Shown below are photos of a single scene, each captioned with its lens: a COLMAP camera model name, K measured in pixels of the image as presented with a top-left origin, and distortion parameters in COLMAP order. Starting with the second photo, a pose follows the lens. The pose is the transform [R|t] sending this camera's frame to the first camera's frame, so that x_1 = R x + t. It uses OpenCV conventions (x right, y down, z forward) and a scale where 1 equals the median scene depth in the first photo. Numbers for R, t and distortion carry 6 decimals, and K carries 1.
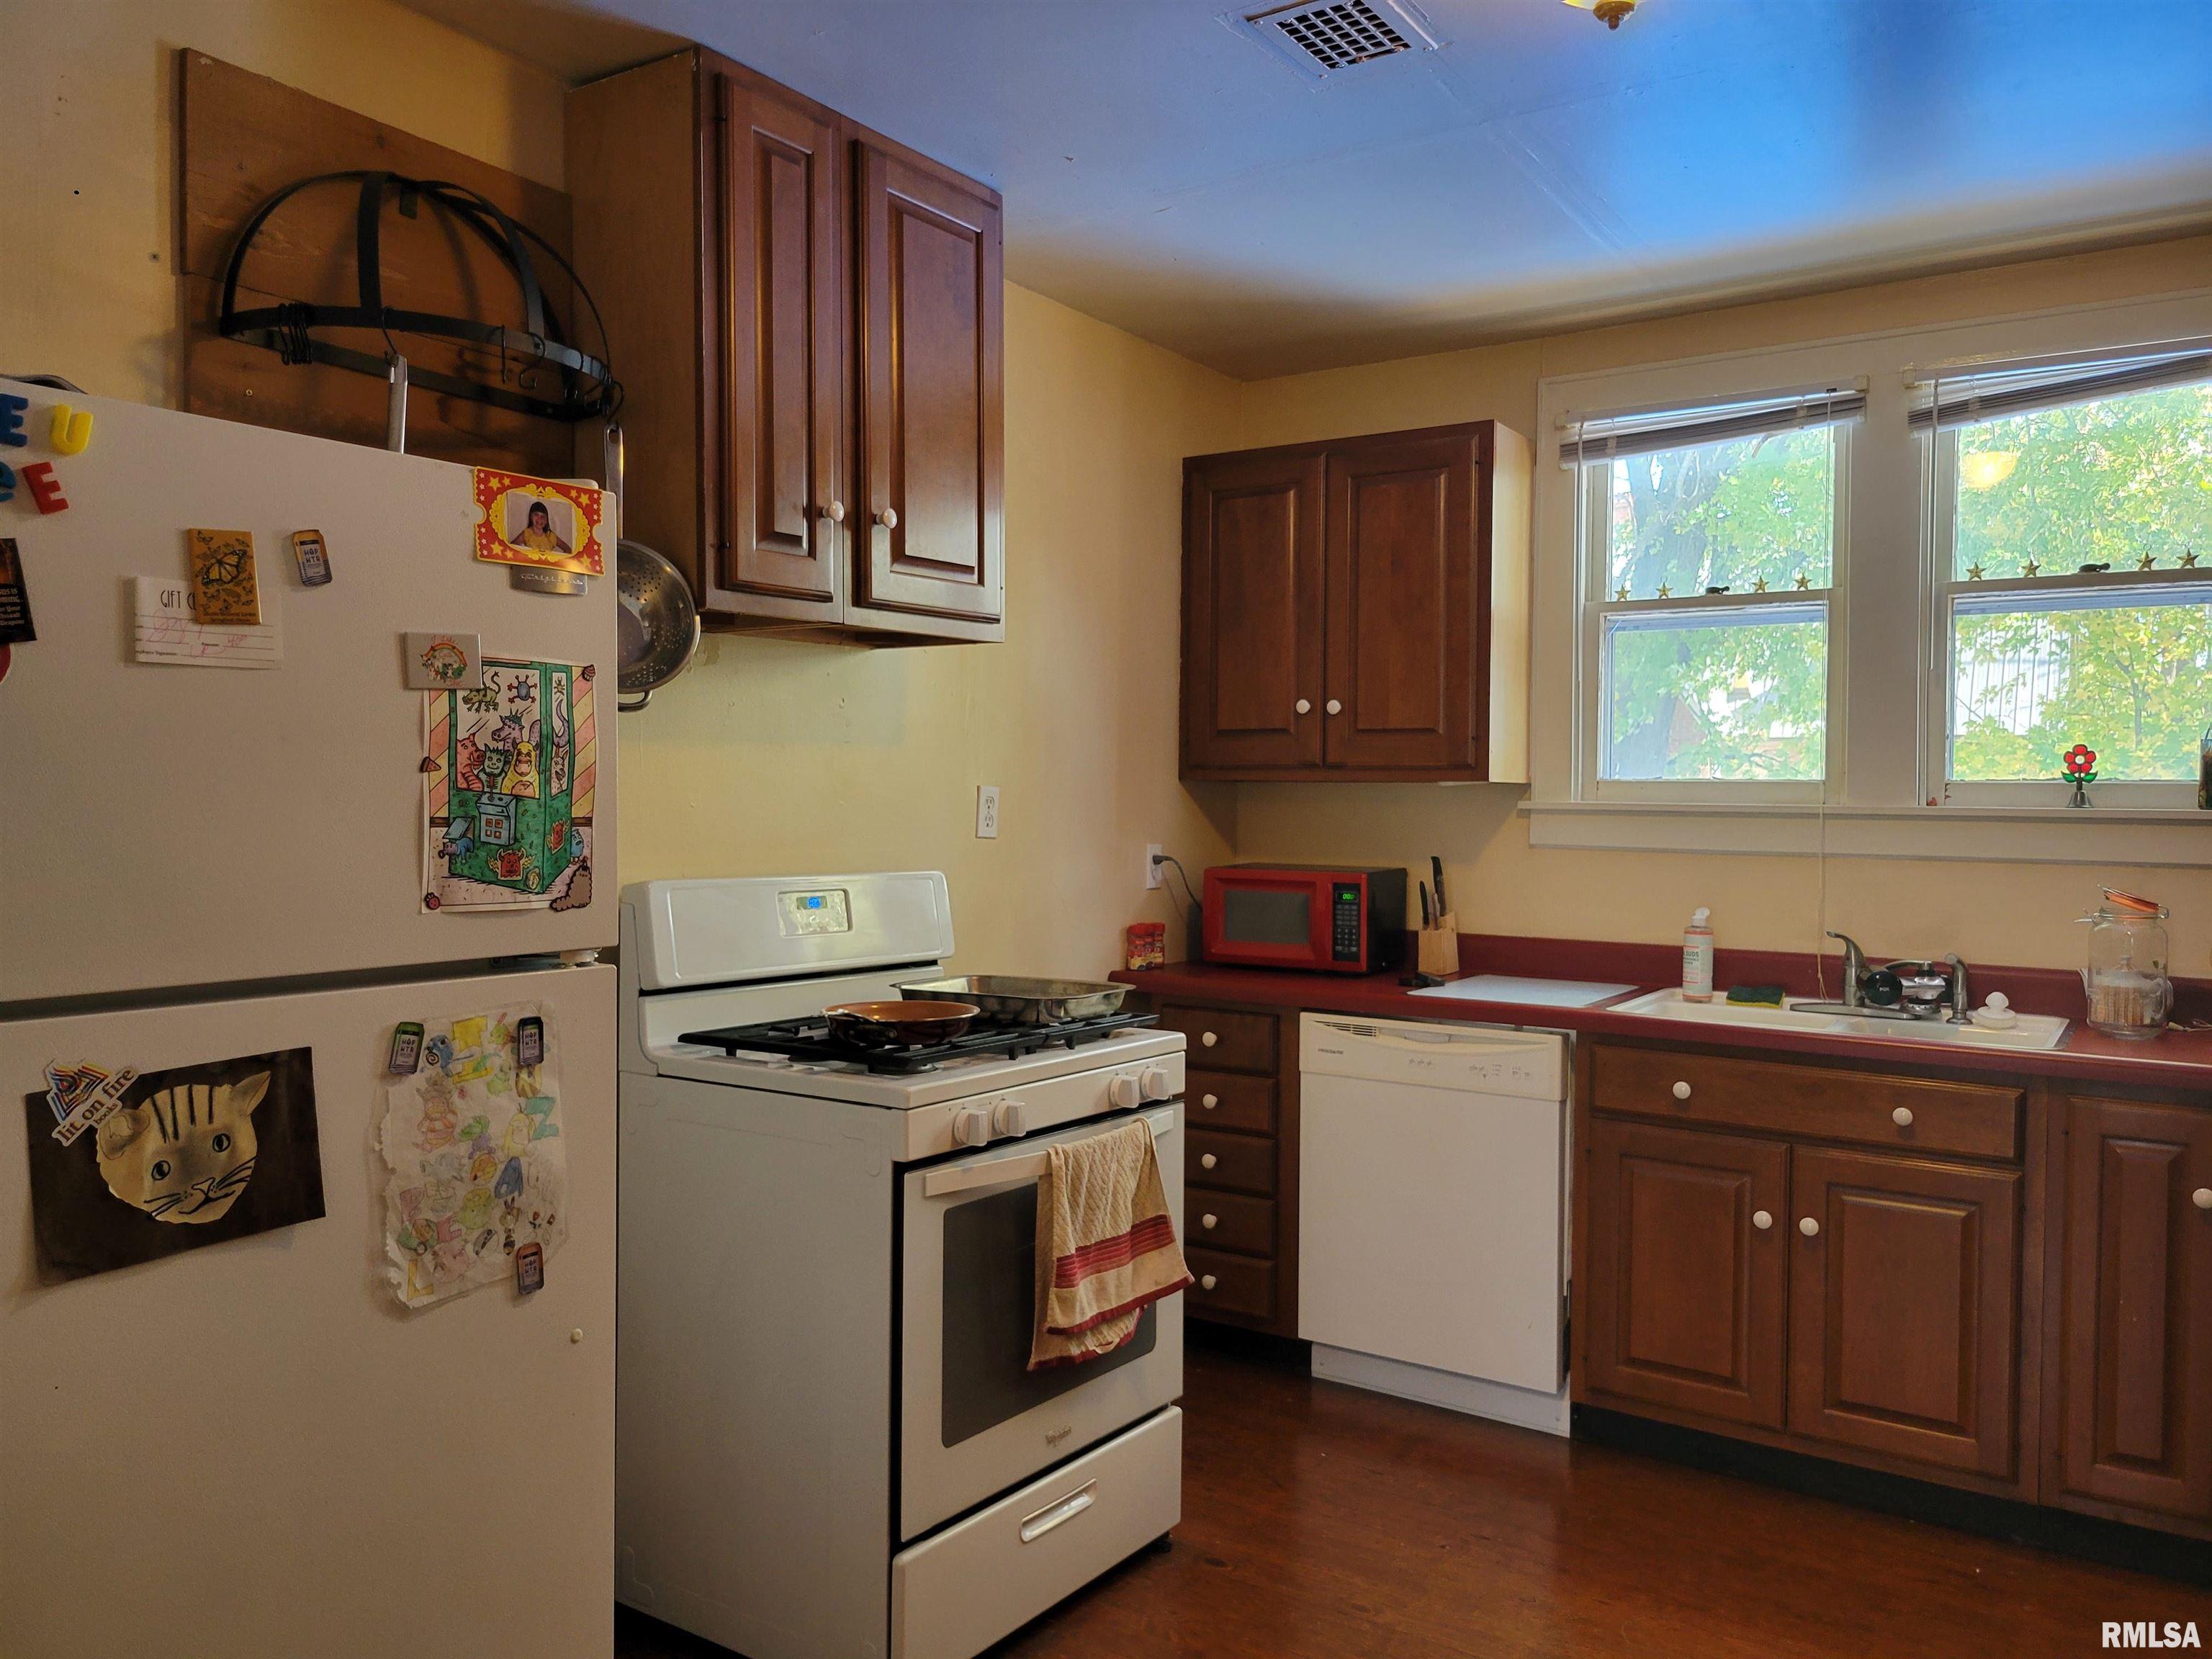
lens RADIAL K [[1674.5, 0, 1111.9], [0, 1674.5, 827.3], [0, 0, 1]] dist [0.033683, -0.018087]
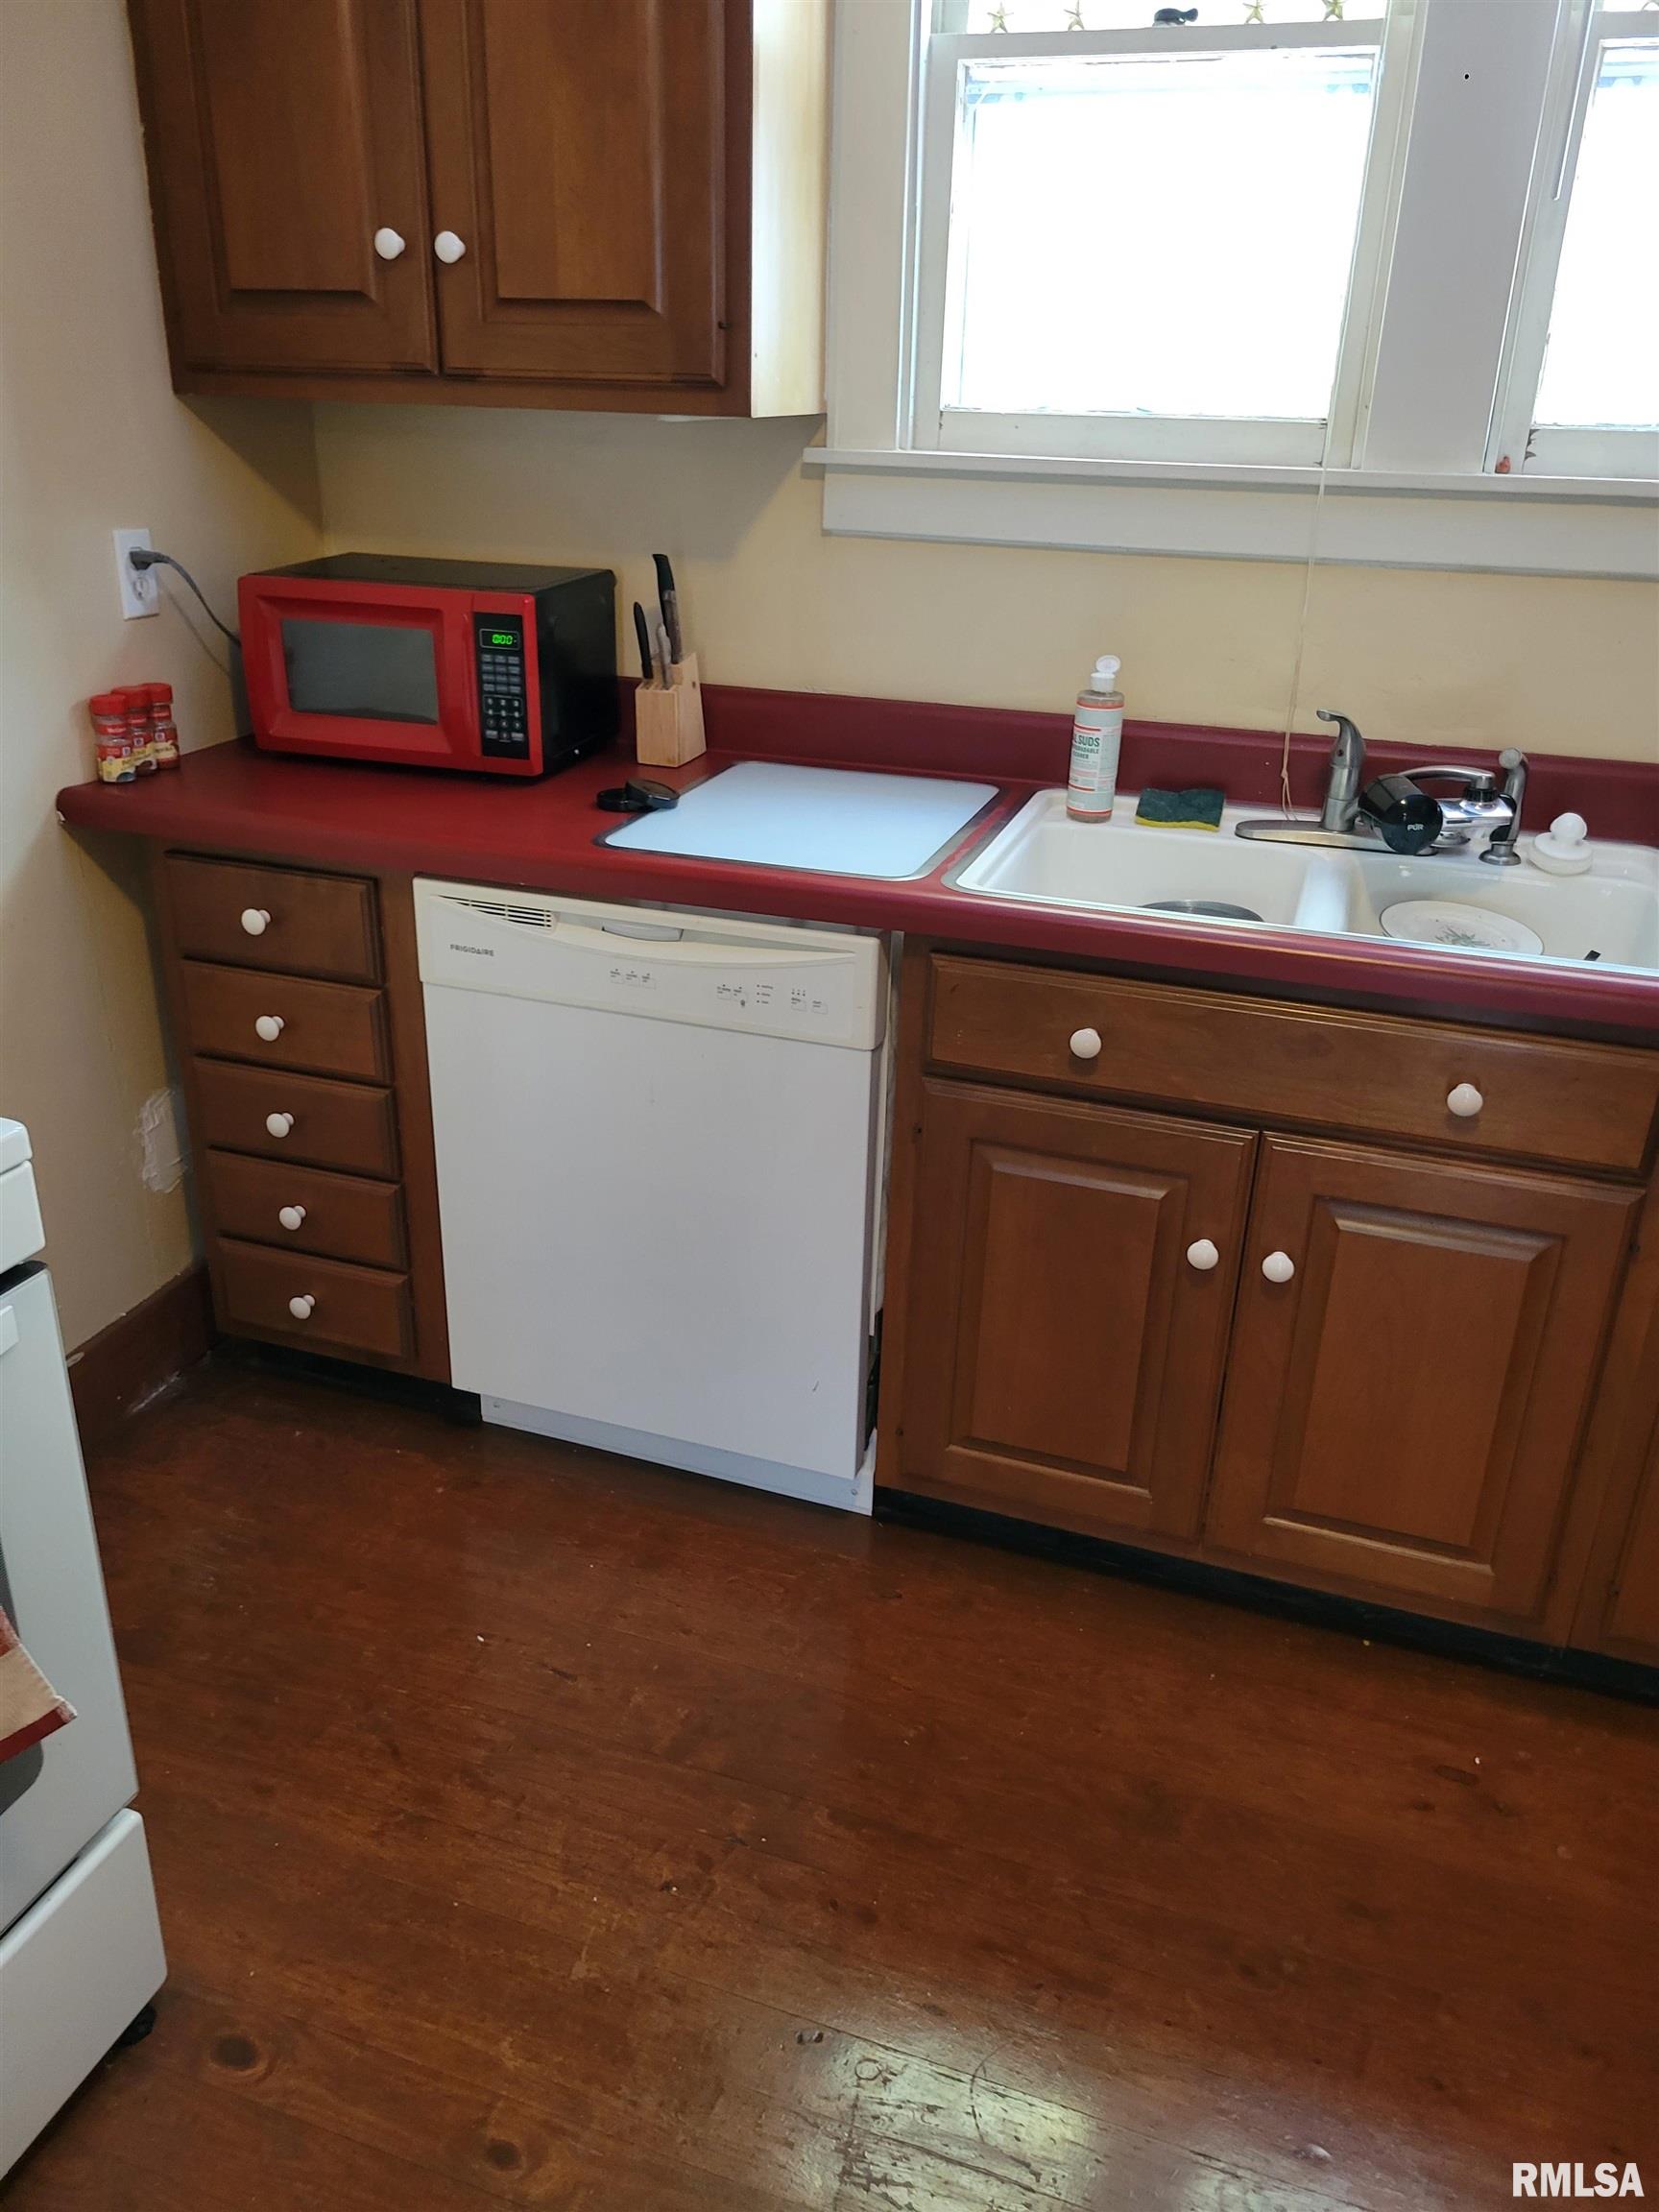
lens RADIAL K [[1674.5, 0, 814.0], [0, 1674.5, 1094.1], [0, 0, 1]] dist [0.033683, -0.018087]
pose [[0.970120, -0.085324, 0.227128, 0.107285], [-0.009488, 0.922066, 0.386916, -0.036414], [-0.242440, -0.377510, 0.893705, 0.448622]]
